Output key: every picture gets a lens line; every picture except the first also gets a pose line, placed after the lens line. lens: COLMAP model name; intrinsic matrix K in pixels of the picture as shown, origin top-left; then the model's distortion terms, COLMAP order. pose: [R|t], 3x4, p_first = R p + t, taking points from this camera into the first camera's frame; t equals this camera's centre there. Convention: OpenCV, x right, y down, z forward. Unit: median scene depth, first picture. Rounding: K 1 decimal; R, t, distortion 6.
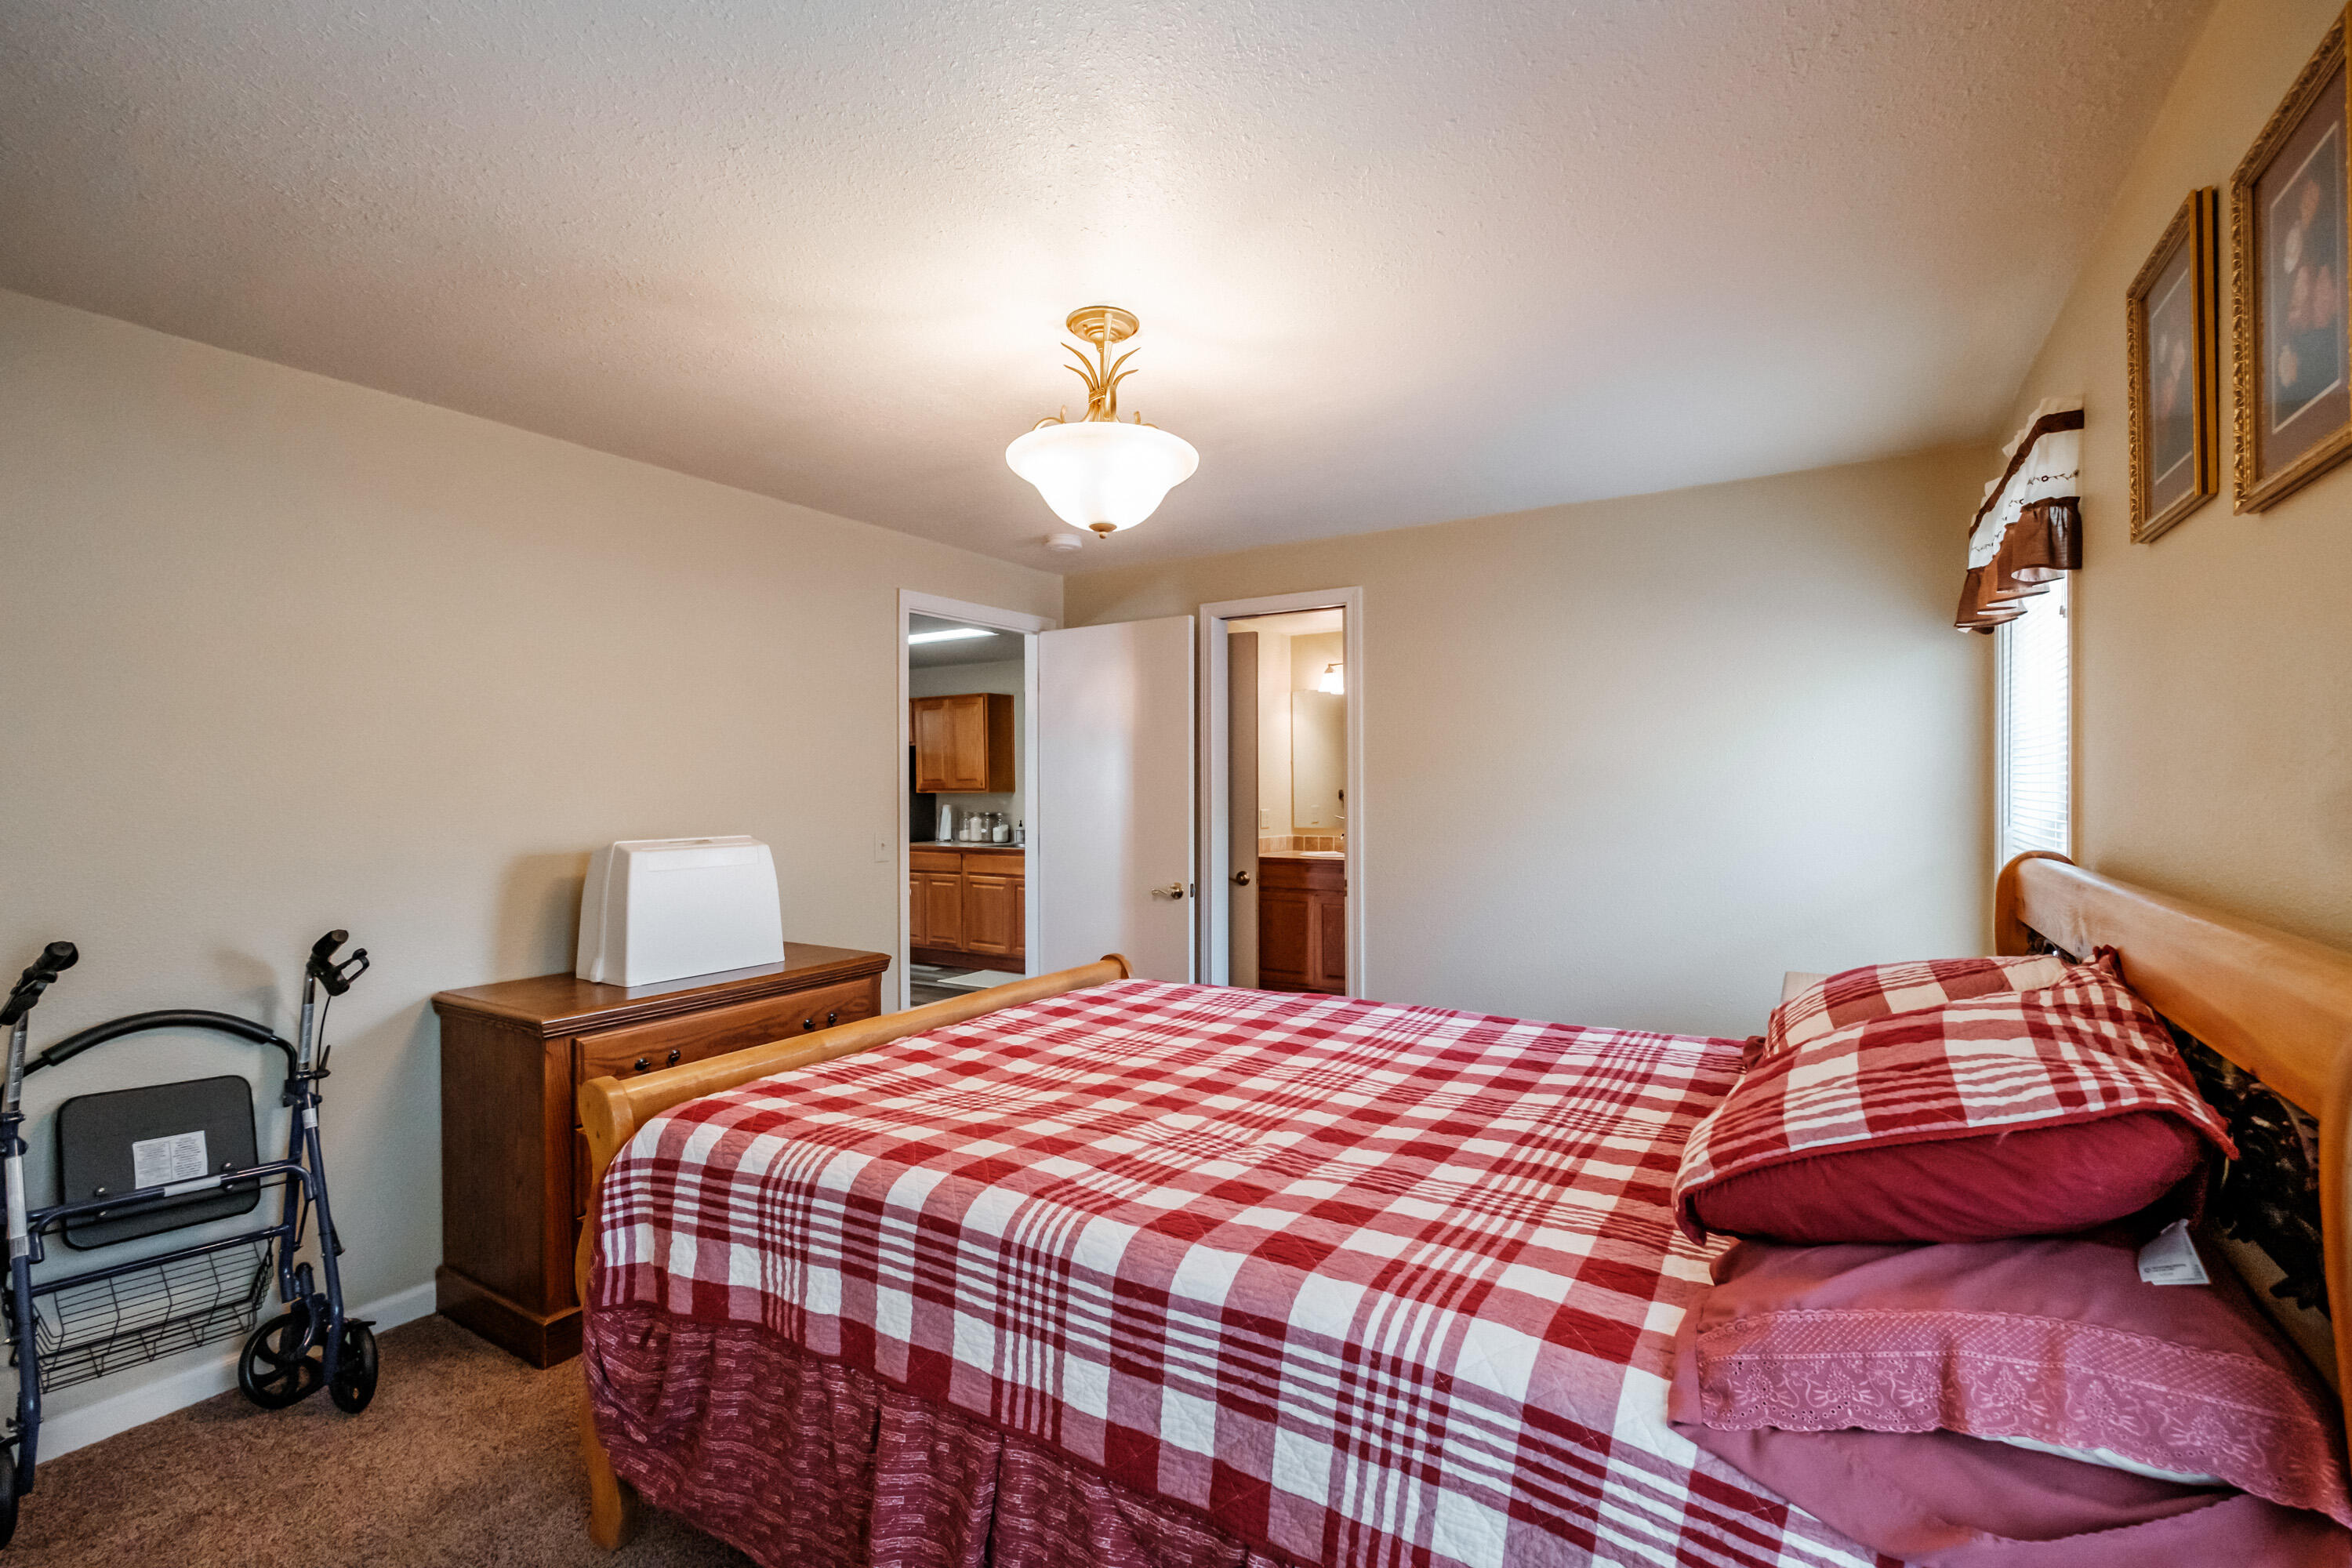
lens RADIAL K [[1014.9, 0, 1179.5], [0, 1014.9, 784.5], [0, 0, 1]] dist [0.002870, 0.000595]
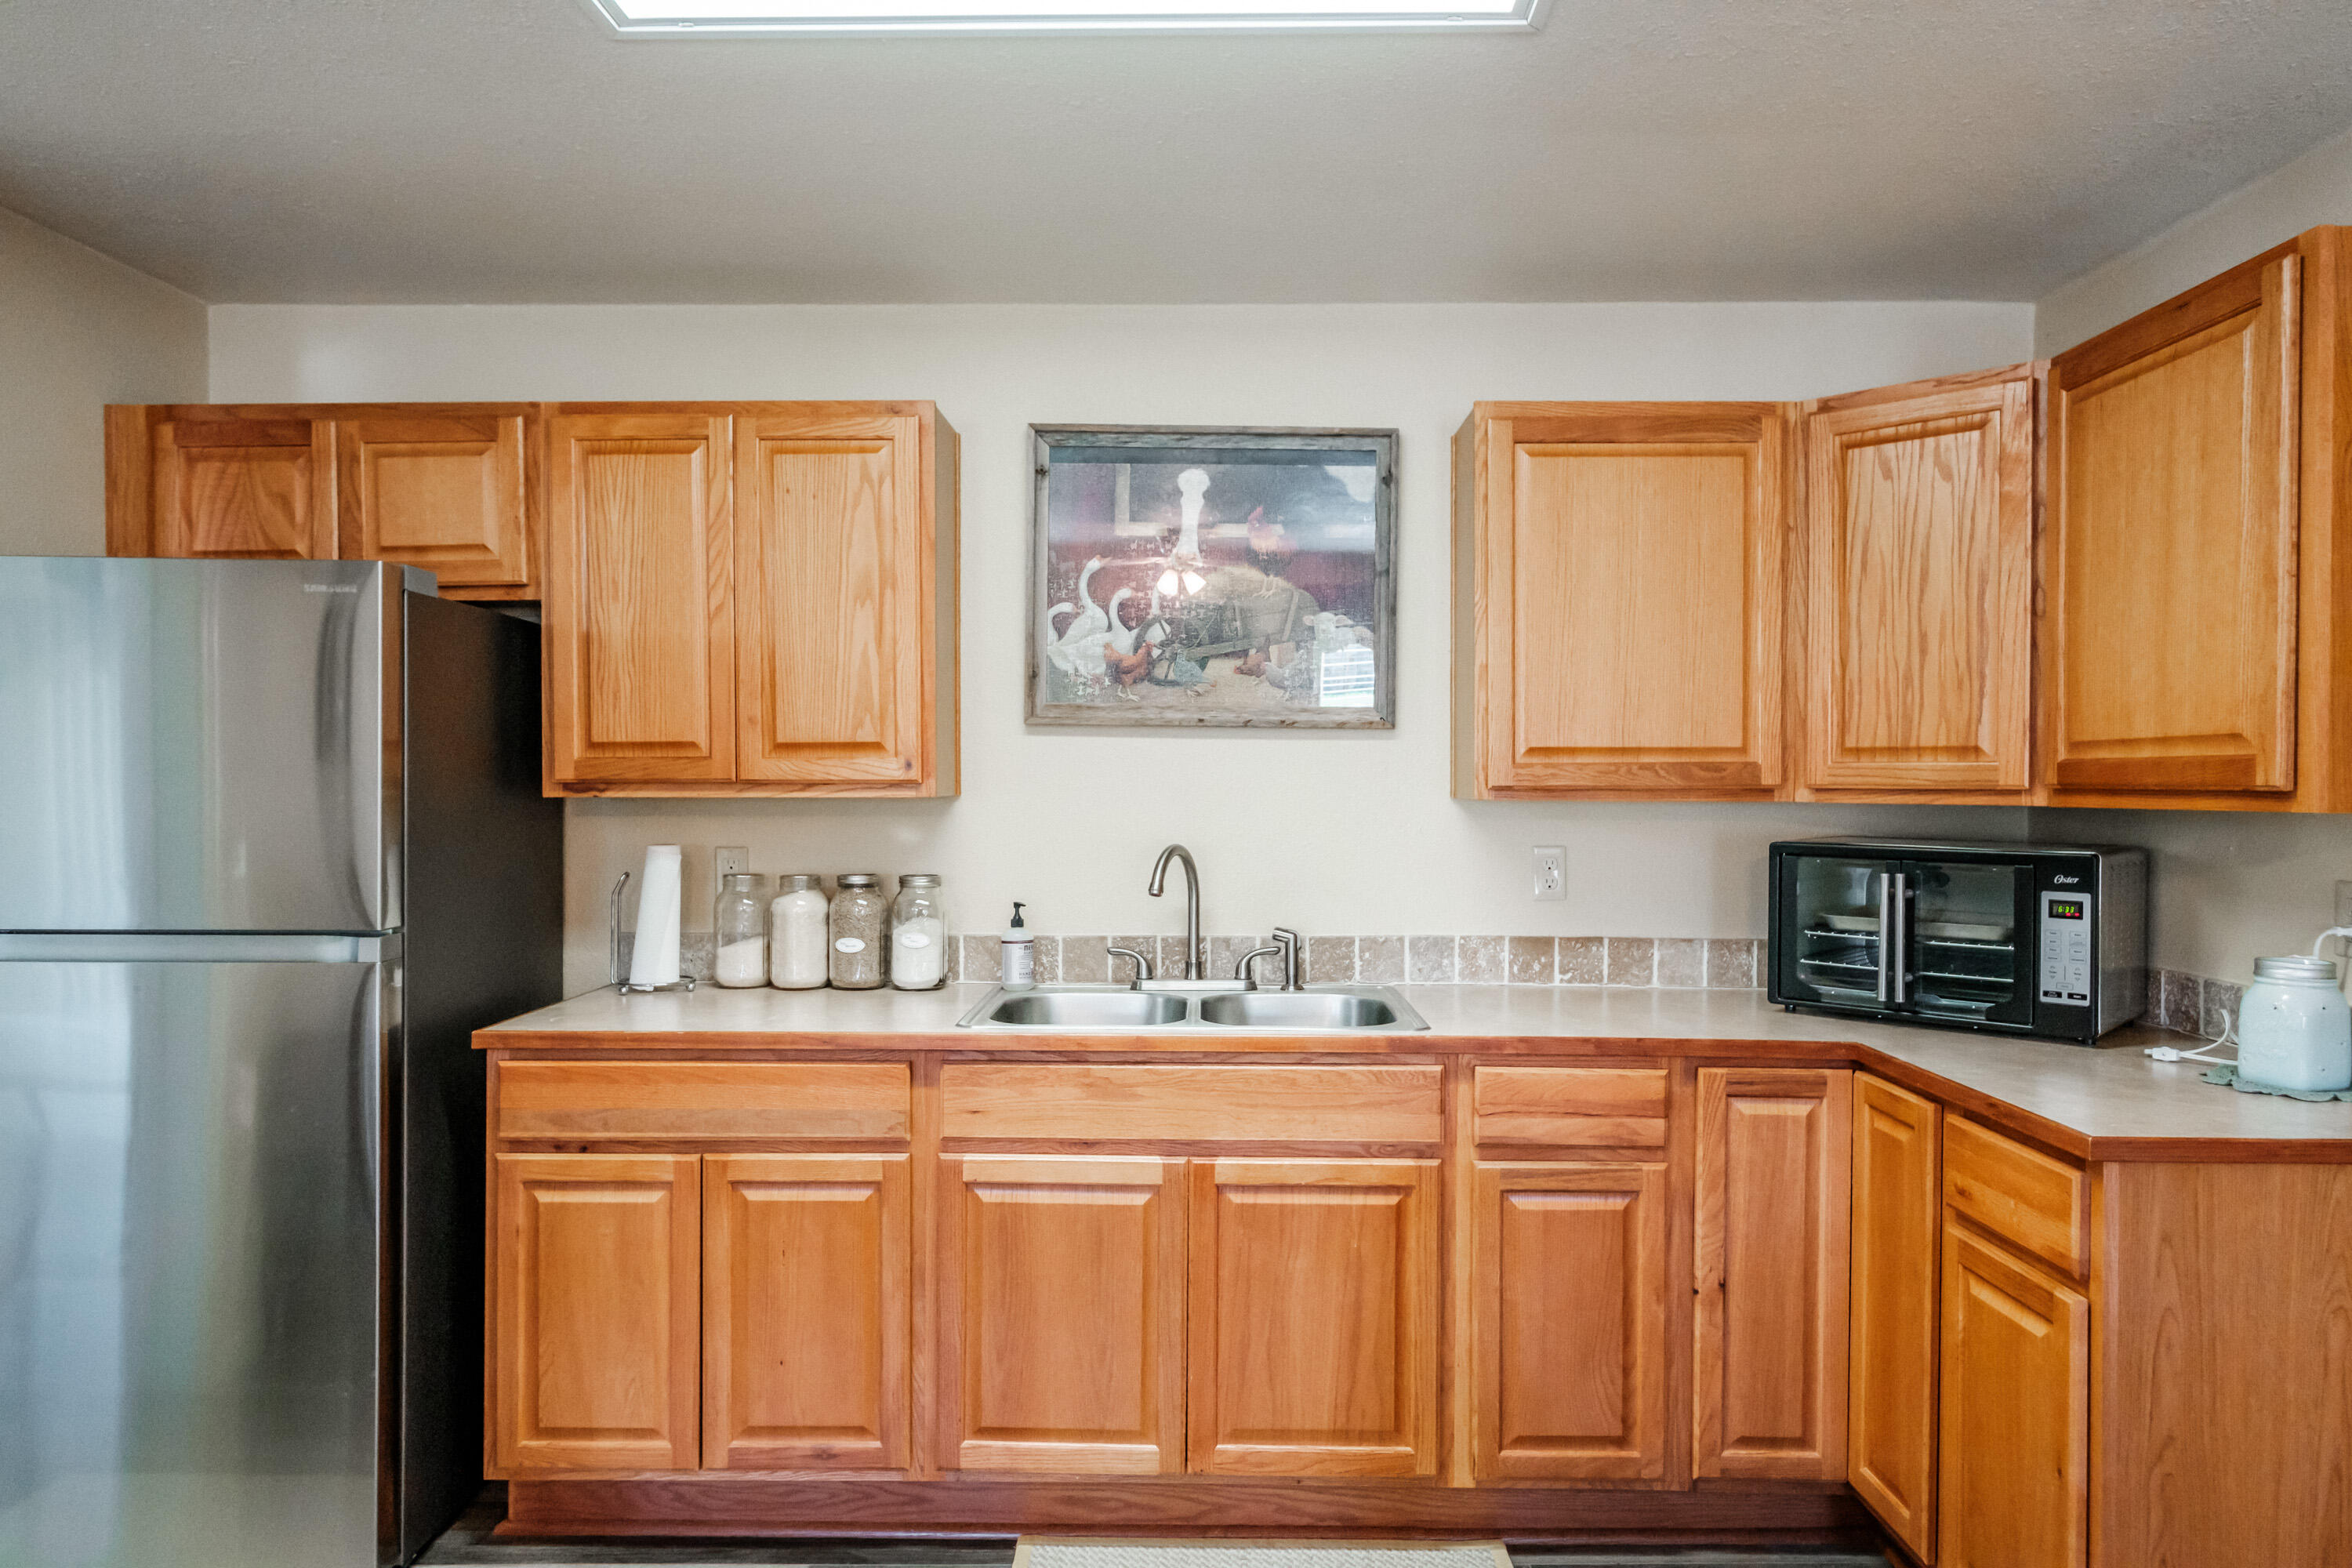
lens RADIAL K [[1481.2, 0, 1174.1], [0, 1481.2, 787.7], [0, 0, 1]] dist [0.001436, 0.000107]
pose [[0.858116, 0.003015, 0.513447, -0.313755], [-0.006084, 0.999972, 0.004297, 0.002901], [-0.513420, -0.006811, 0.858111, 0.631160]]
